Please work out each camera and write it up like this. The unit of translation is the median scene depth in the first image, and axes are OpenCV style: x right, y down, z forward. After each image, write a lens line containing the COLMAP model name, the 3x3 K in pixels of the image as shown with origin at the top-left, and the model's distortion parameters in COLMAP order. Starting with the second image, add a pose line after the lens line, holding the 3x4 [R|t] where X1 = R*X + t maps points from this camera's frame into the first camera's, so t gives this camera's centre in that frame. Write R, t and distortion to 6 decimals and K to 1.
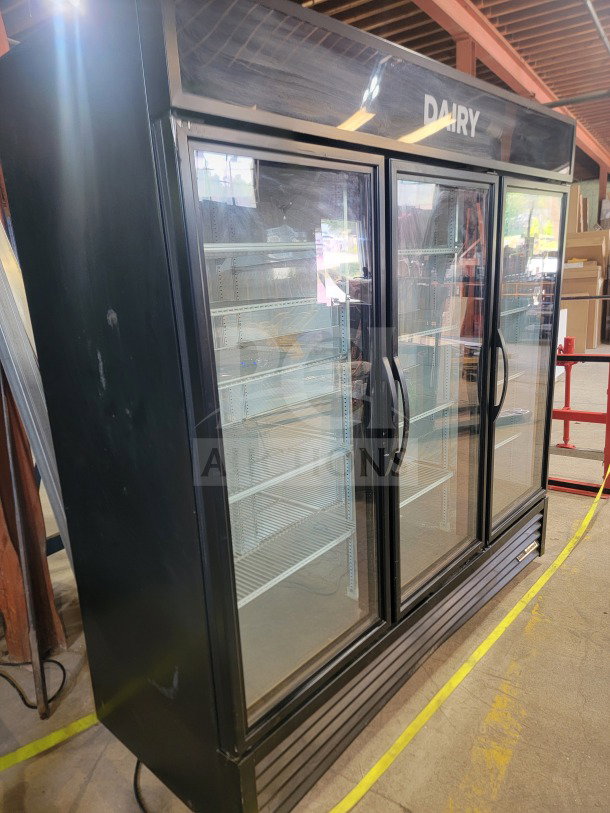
lens RADIAL K [[568.9, 0, 289.9], [0, 568.9, 411.6], [0, 0, 1]] dist [0.045383, -0.000057]
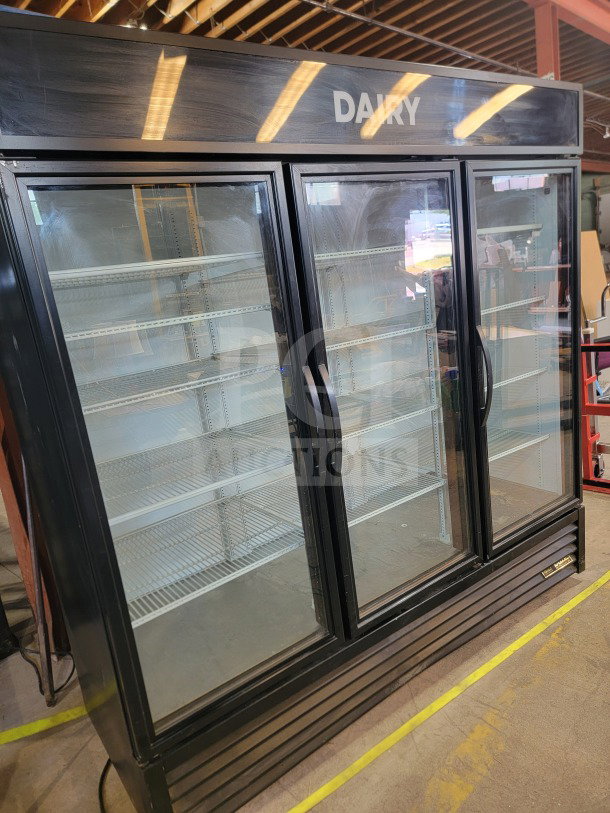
lens RADIAL K [[568.9, 0, 286.4], [0, 568.9, 411.3], [0, 0, 1]] dist [0.045383, -0.000057]
pose [[0.975060, -0.025238, -0.220500, 0.278377], [0.026003, 0.999662, 0.000565, -0.016225], [0.220411, -0.006285, 0.975387, 0.036975]]
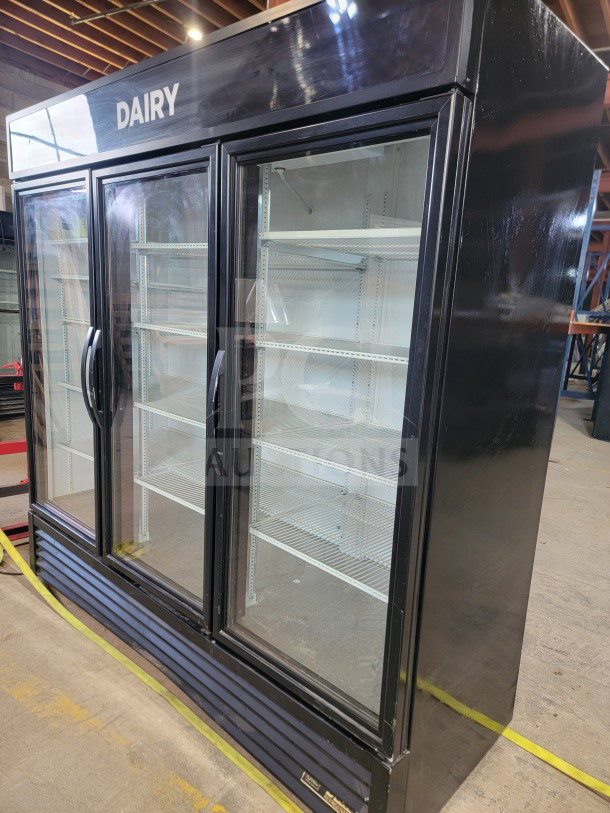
lens RADIAL K [[568.9, 0, 303.2], [0, 568.9, 409.7], [0, 0, 1]] dist [0.045383, -0.000057]
pose [[0.000765, 0.245440, -0.969411, 1.156690], [-0.301077, 0.924487, 0.233829, -0.290342], [0.953600, 0.291689, 0.074604, 1.126475]]
